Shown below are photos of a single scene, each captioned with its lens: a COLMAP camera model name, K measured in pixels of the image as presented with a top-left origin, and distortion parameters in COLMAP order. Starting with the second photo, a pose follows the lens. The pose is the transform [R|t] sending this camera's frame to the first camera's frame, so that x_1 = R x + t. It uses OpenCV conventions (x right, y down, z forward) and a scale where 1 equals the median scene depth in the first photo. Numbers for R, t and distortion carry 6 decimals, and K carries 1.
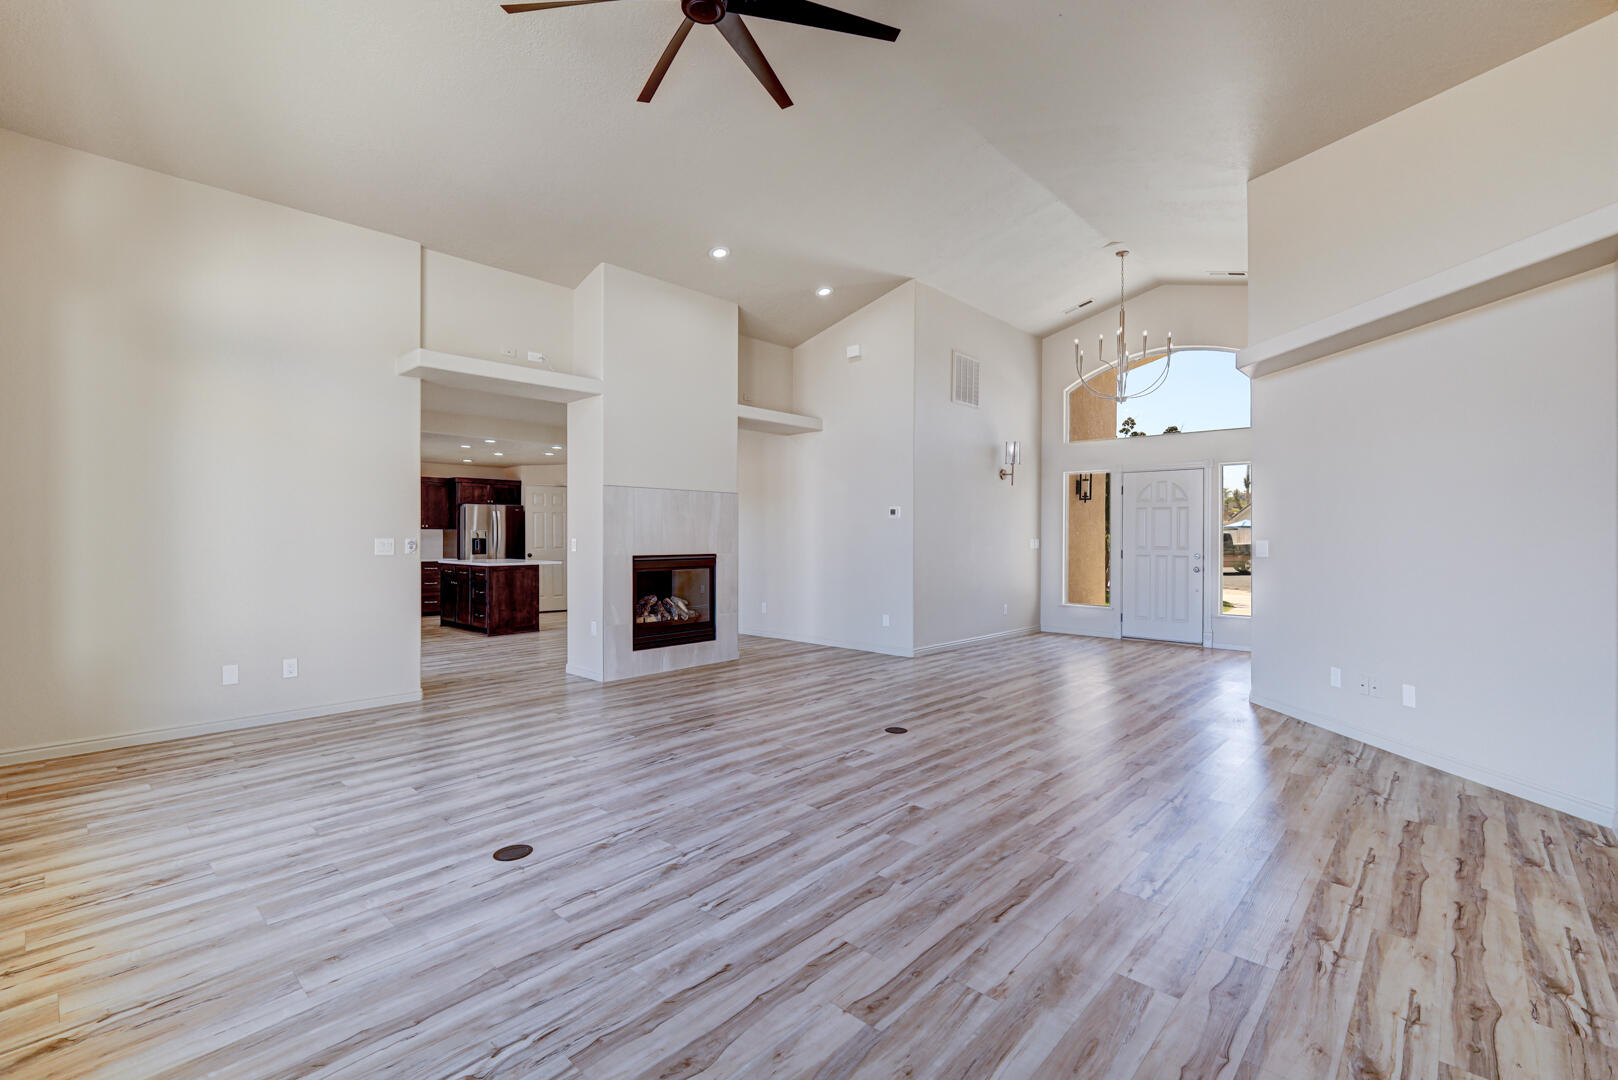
lens RADIAL K [[709.2, 0, 803.5], [0, 709.2, 539.6], [0, 0, 1]] dist [0.012605, -0.001173]
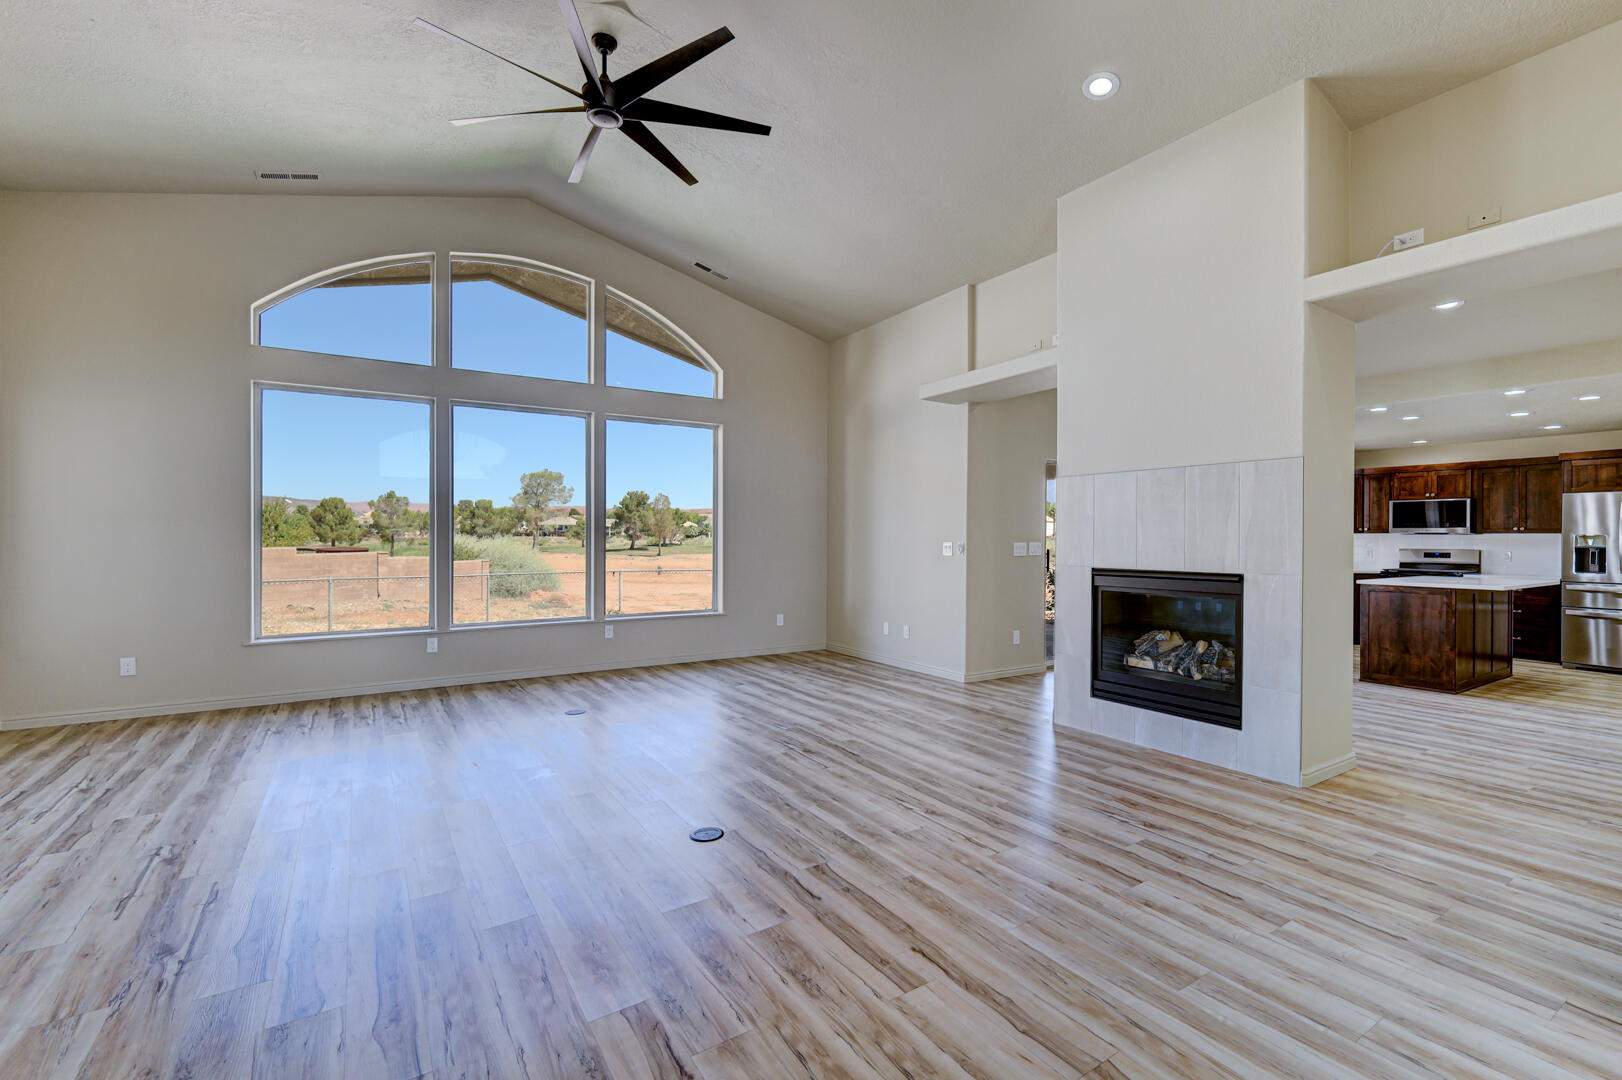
lens RADIAL K [[706.6, 0, 847.2], [0, 706.6, 538.0], [0, 0, 1]] dist [-0.001567, 0.001434]
pose [[-0.223968, -0.006986, -0.974571, 0.864910], [-0.008353, 0.999951, -0.005249, -0.003728], [0.974561, 0.006965, -0.224015, 1.485019]]
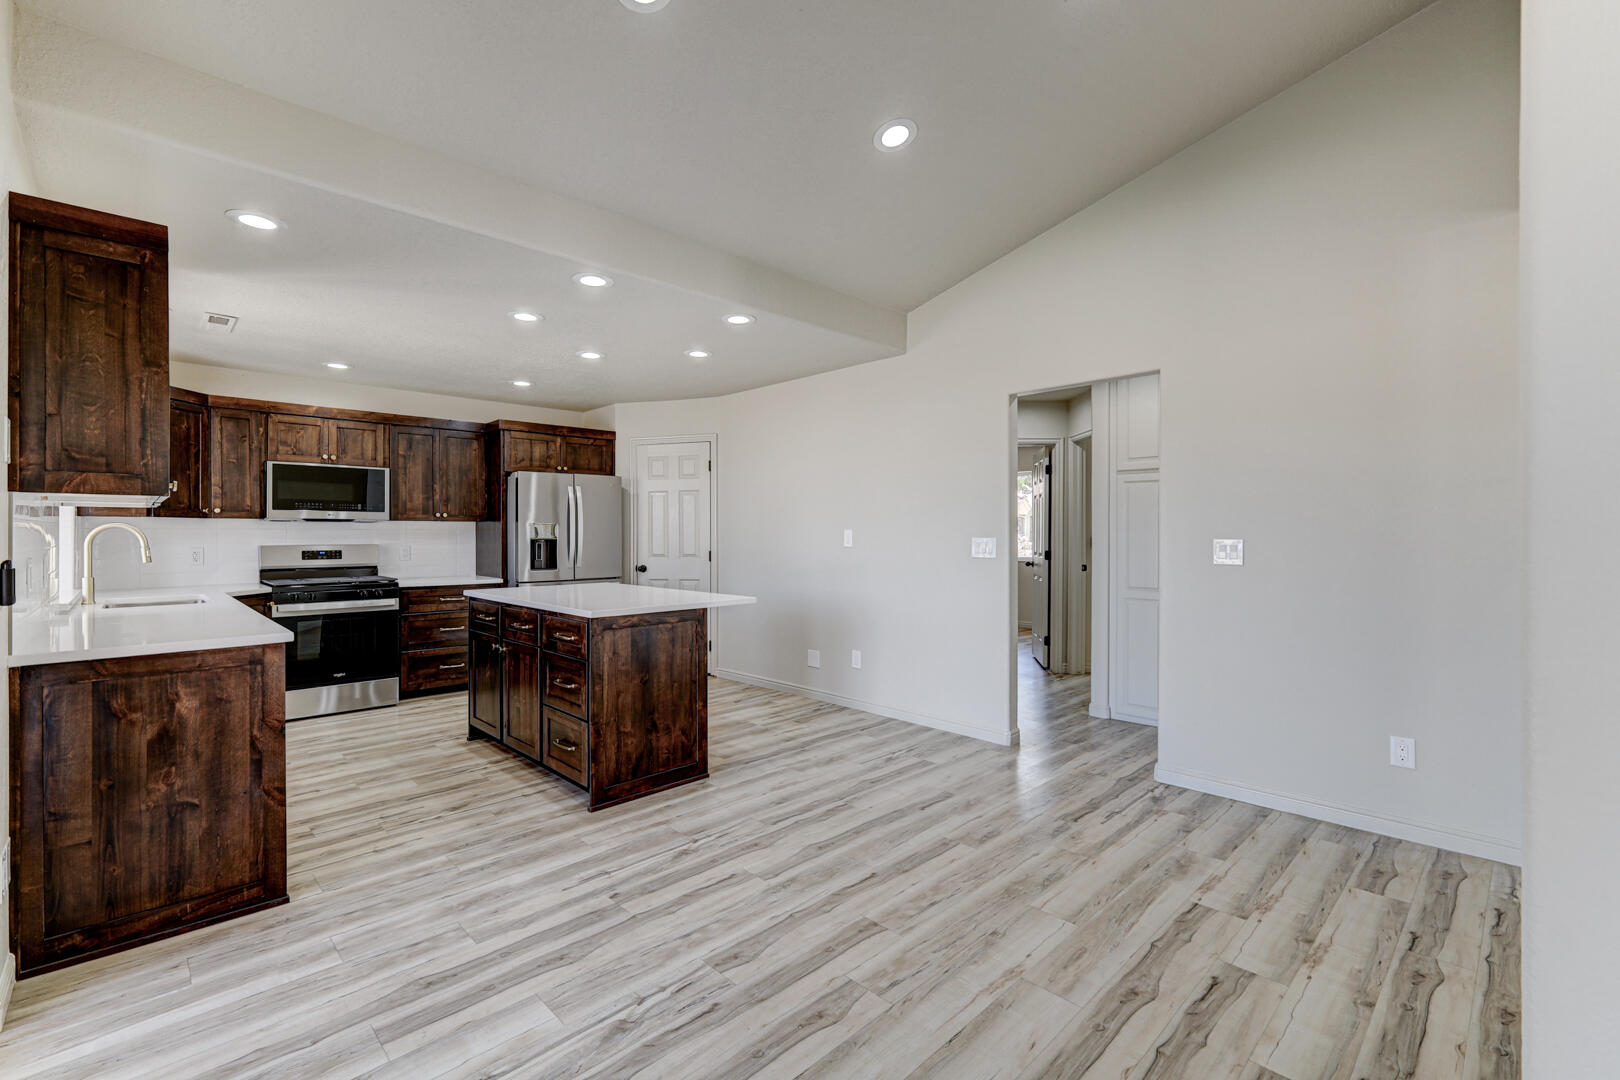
lens RADIAL K [[705.7, 0, 754.4], [0, 705.7, 533.5], [0, 0, 1]] dist [-0.001567, 0.001434]
pose [[0.994909, -0.006122, -0.100588, -0.740458], [0.006057, 0.999981, -0.000943, -0.011321], [0.100592, 0.000329, 0.994928, 1.485127]]
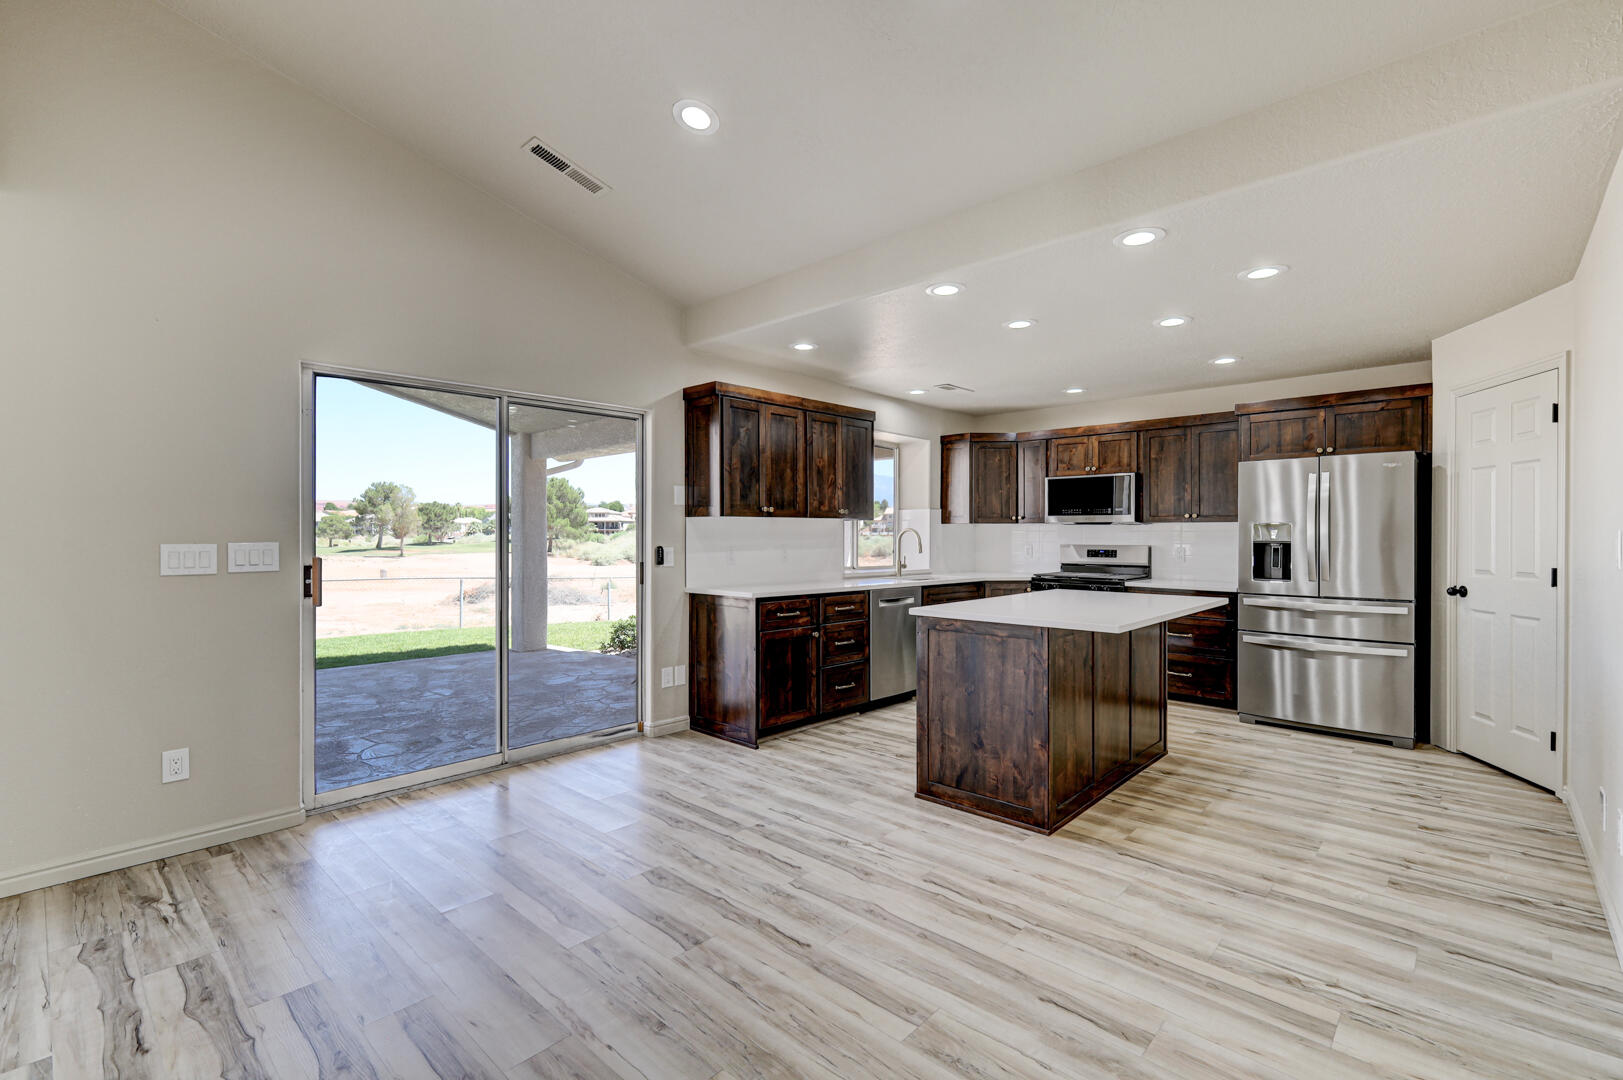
lens RADIAL K [[707.0, 0, 829.6], [0, 707.0, 531.3], [0, 0, 1]] dist [-0.001567, 0.001434]
pose [[0.014094, -0.010013, -0.999851, -0.136151], [-0.002081, 0.999947, -0.010043, -0.009165], [0.999899, 0.002222, 0.014072, 2.166188]]
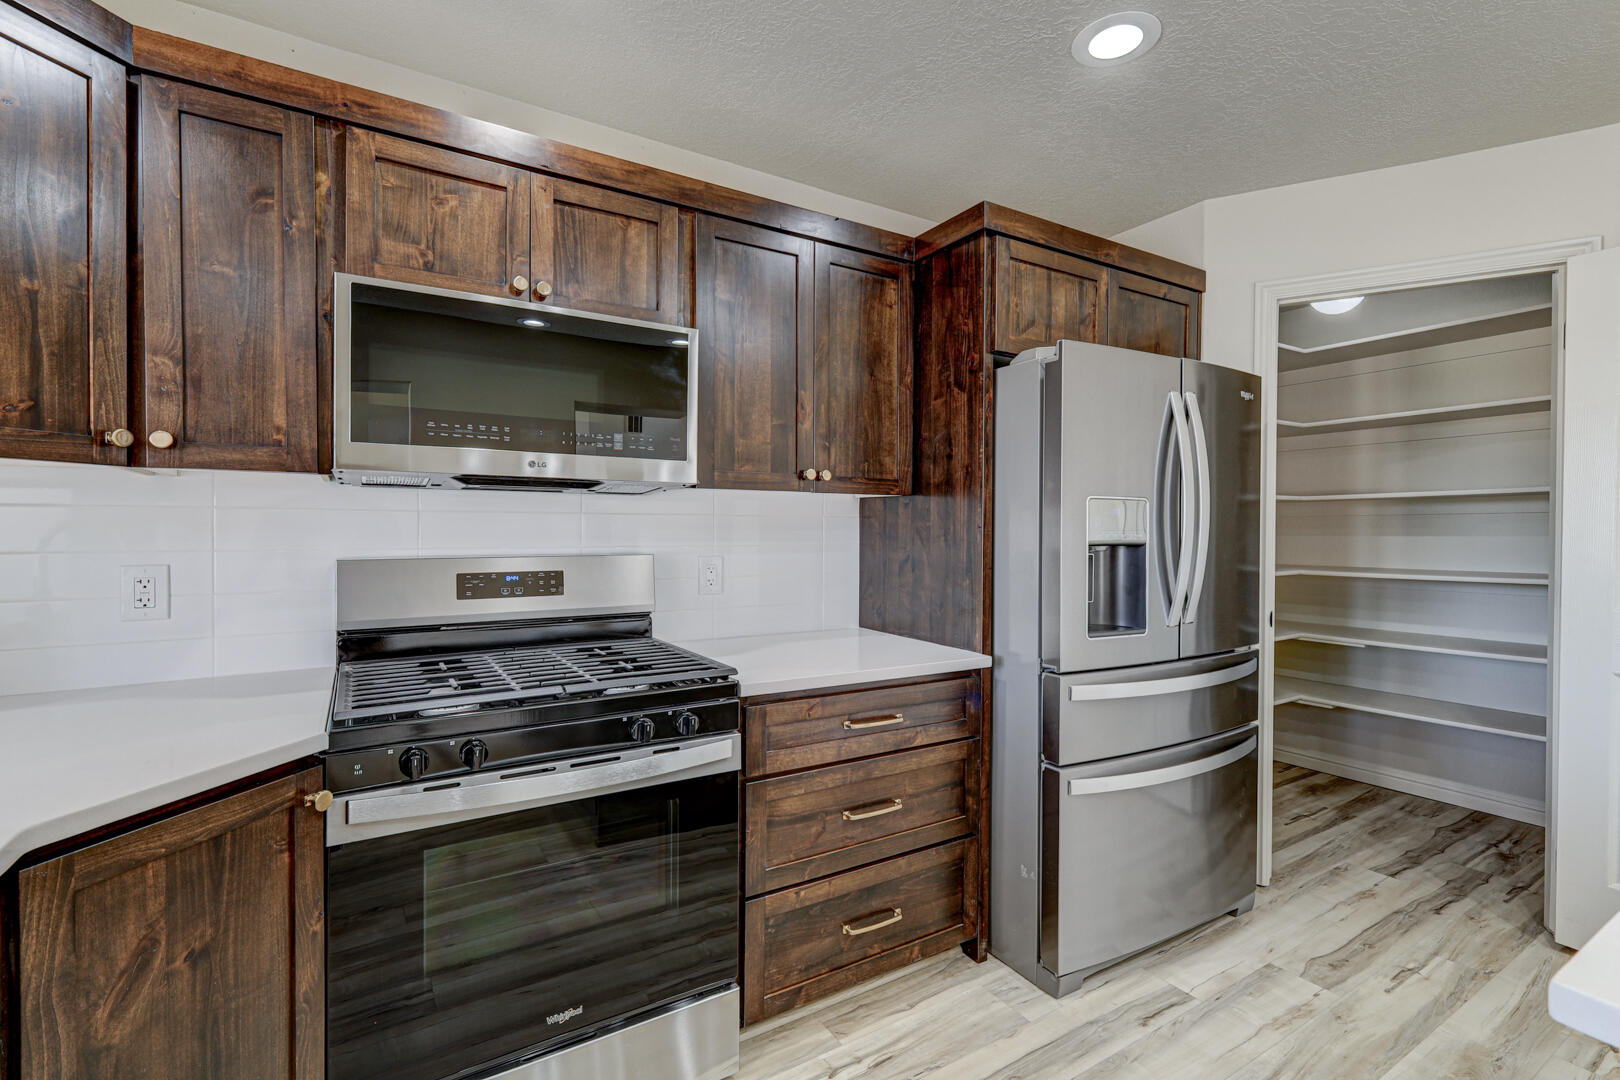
lens RADIAL K [[705.7, 0, 816.6], [0, 705.7, 533.4], [0, 0, 1]] dist [-0.001567, 0.001434]
pose [[0.967479, 0.000206, -0.252950, -1.420260], [0.001304, 0.999982, 0.005801, -0.014257], [0.252947, -0.005942, 0.967462, 2.388908]]
